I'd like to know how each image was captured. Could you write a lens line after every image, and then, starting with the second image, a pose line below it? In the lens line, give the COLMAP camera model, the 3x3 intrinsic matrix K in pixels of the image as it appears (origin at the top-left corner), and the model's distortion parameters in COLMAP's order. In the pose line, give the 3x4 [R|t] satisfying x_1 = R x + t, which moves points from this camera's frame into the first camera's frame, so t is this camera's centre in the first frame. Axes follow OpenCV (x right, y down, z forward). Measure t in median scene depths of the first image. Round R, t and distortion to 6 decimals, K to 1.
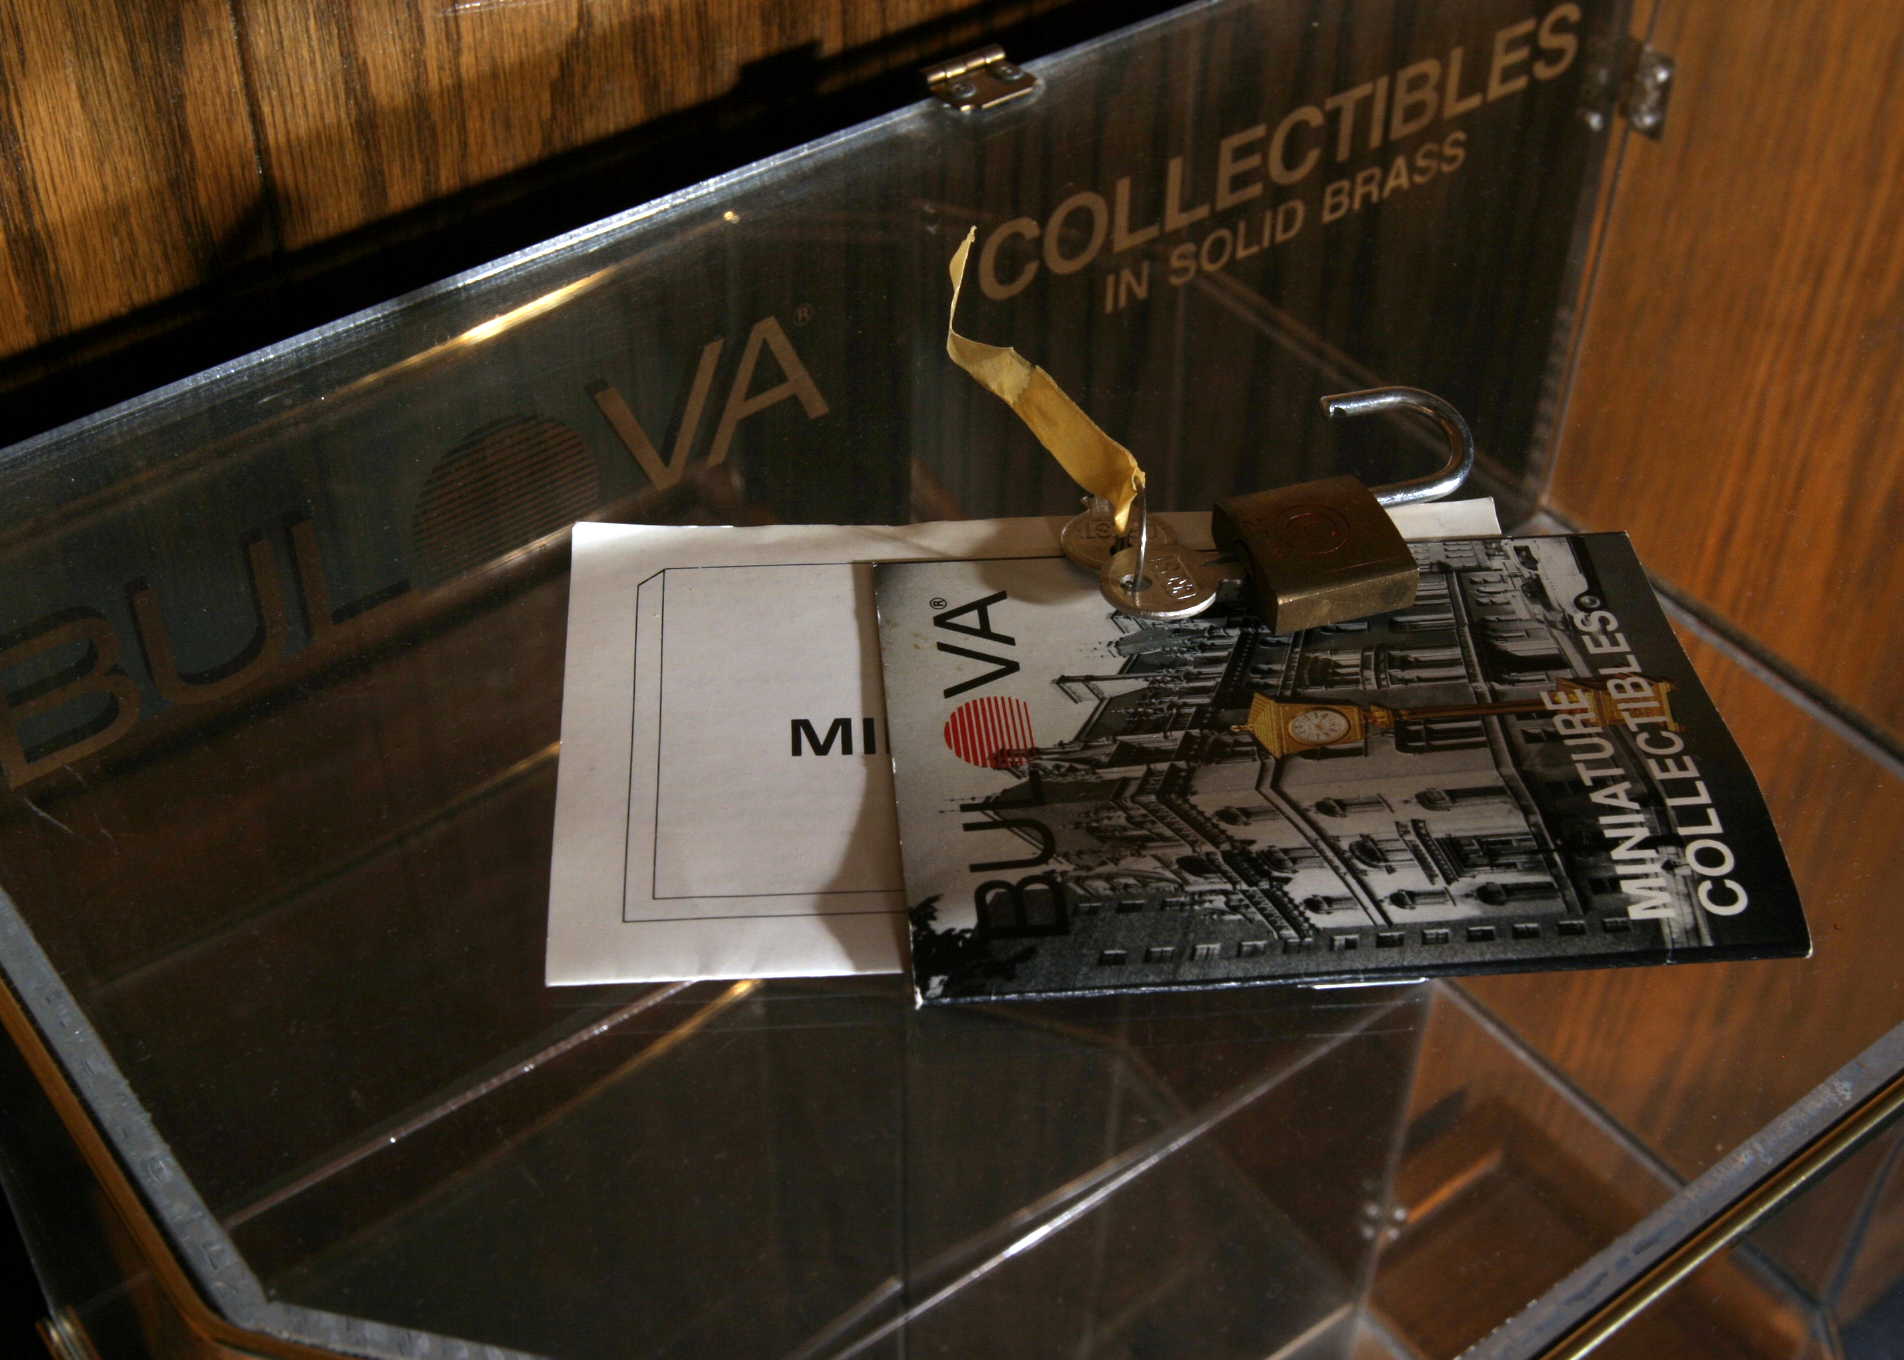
lens RADIAL K [[2557.7, 0, 953.7], [0, 2557.7, 673.7], [0, 0, 1]] dist [-0.032152, 0.000000]
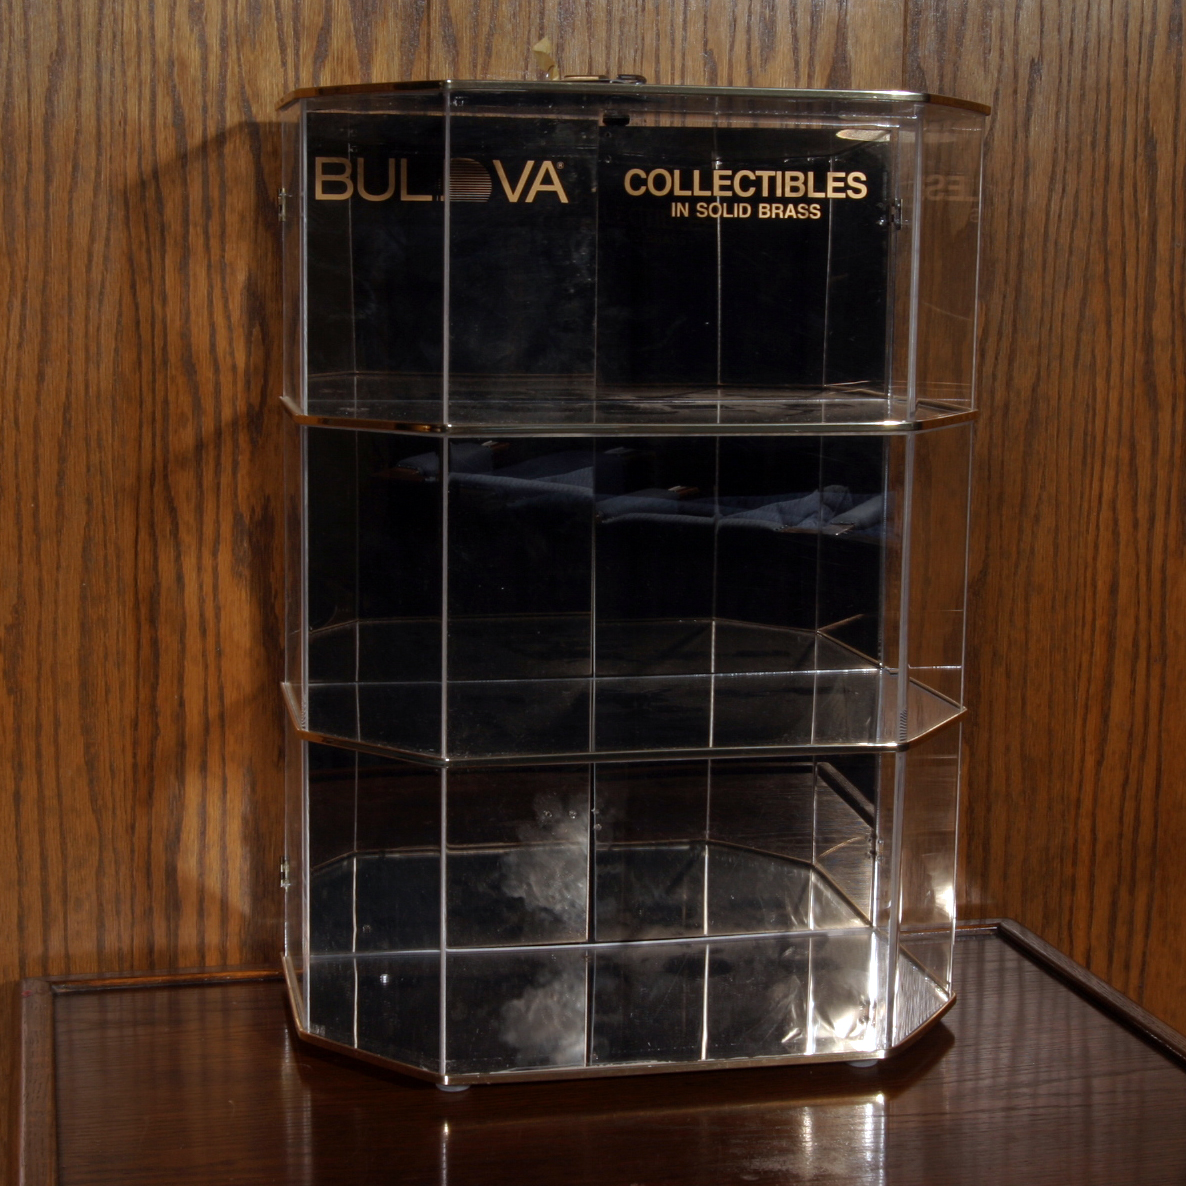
lens RADIAL K [[2272.8, 0, 590.3], [0, 2272.8, 597.2], [0, 0, 1]] dist [-0.084480, 0.000000]
pose [[0.898591, 0.062382, -0.434330, 1.212857], [-0.296025, 0.816832, -0.495131, 1.663040], [0.323888, 0.573493, 0.752464, -0.893517]]
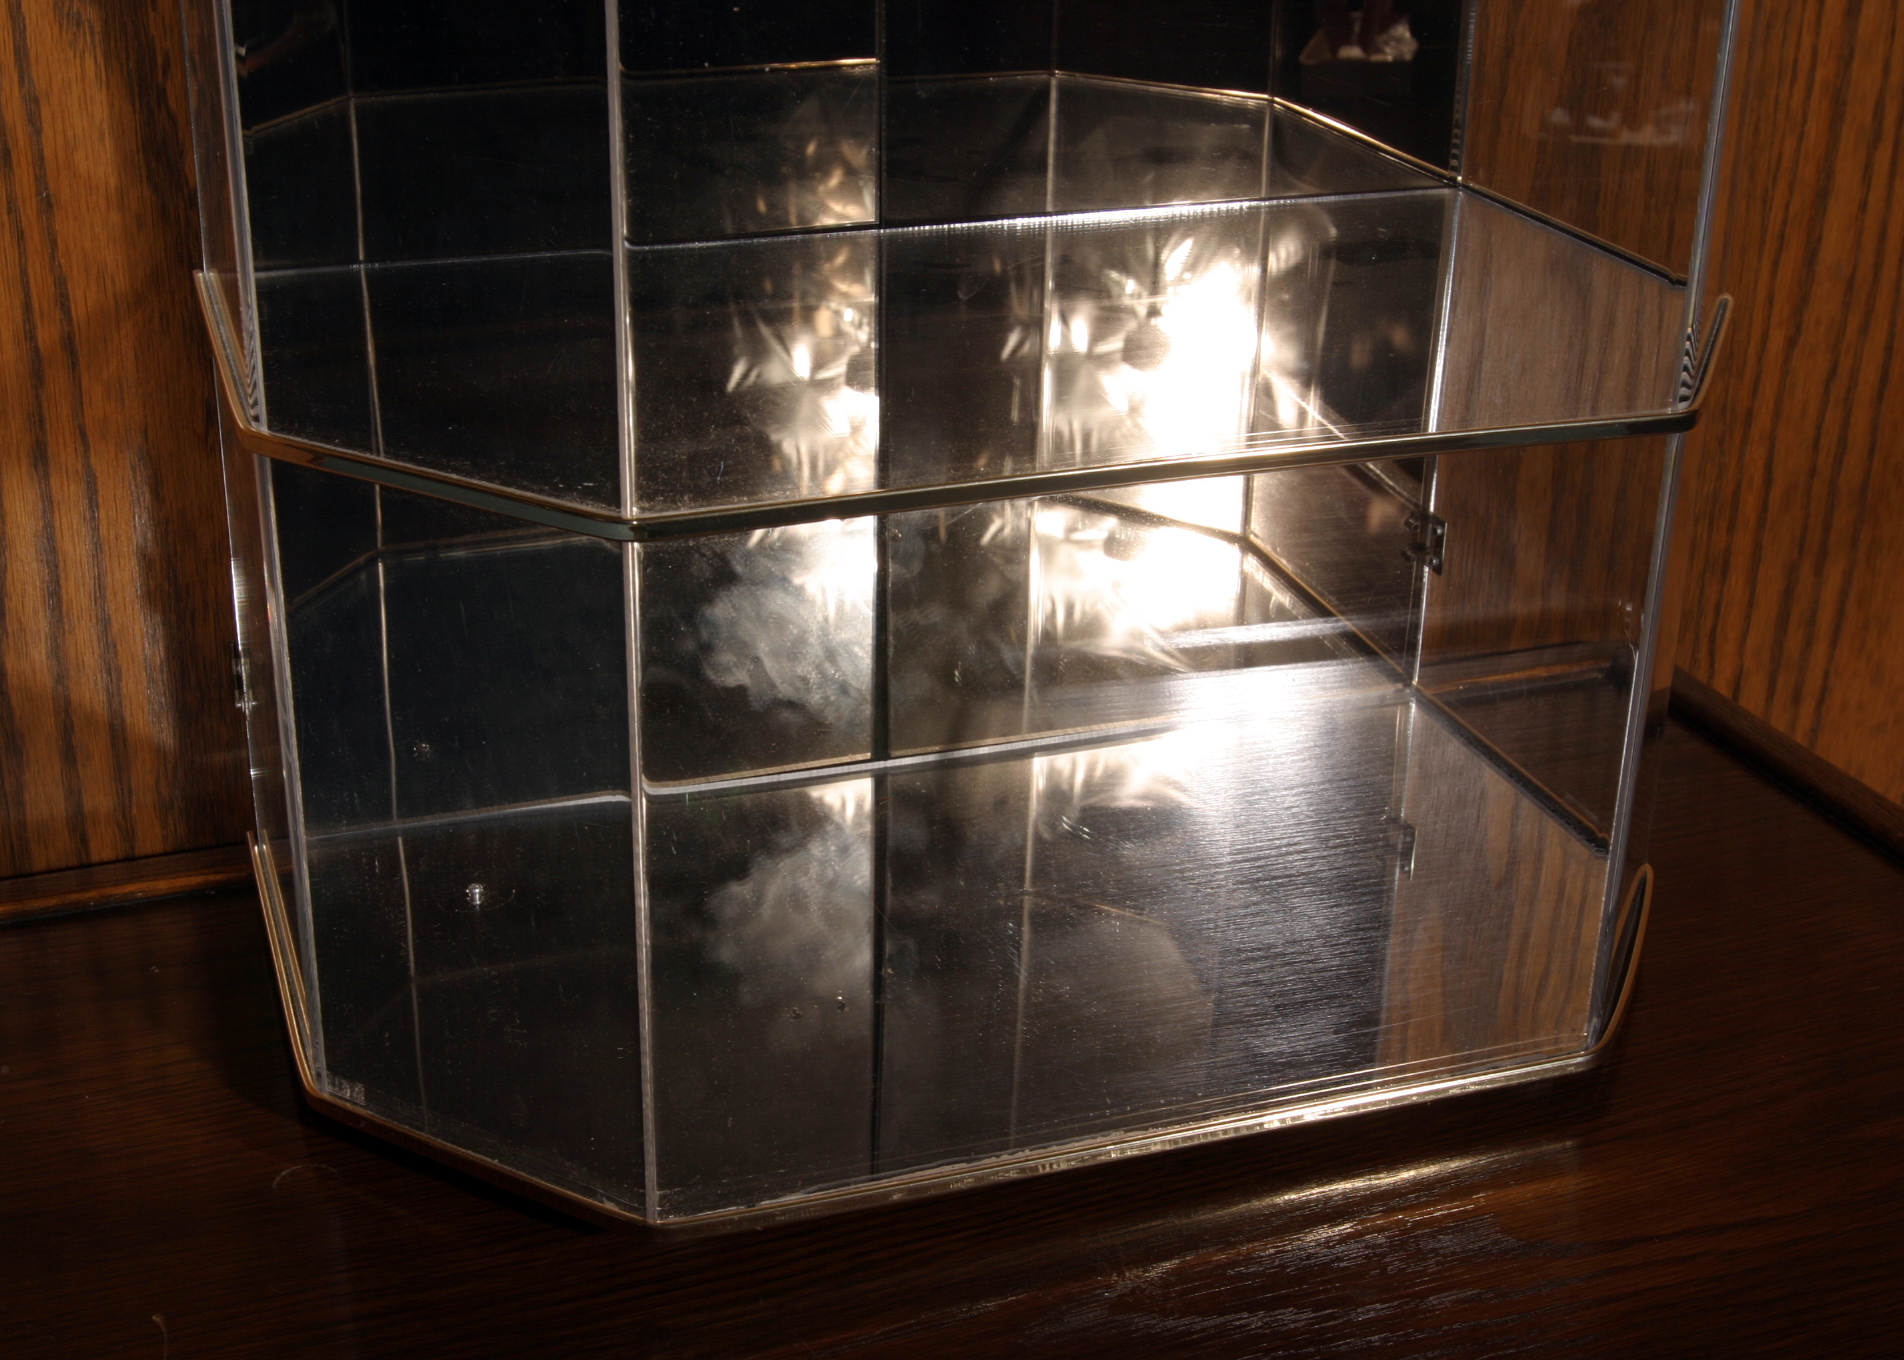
lens RADIAL K [[2557.7, 0, 942.1], [0, 2557.7, 682.3], [0, 0, 1]] dist [-0.032152, 0.000000]
pose [[0.948625, 0.130661, -0.288165, 0.480423], [-0.215447, 0.933738, -0.285861, 0.997846], [0.231719, 0.333259, 0.913917, 0.044019]]
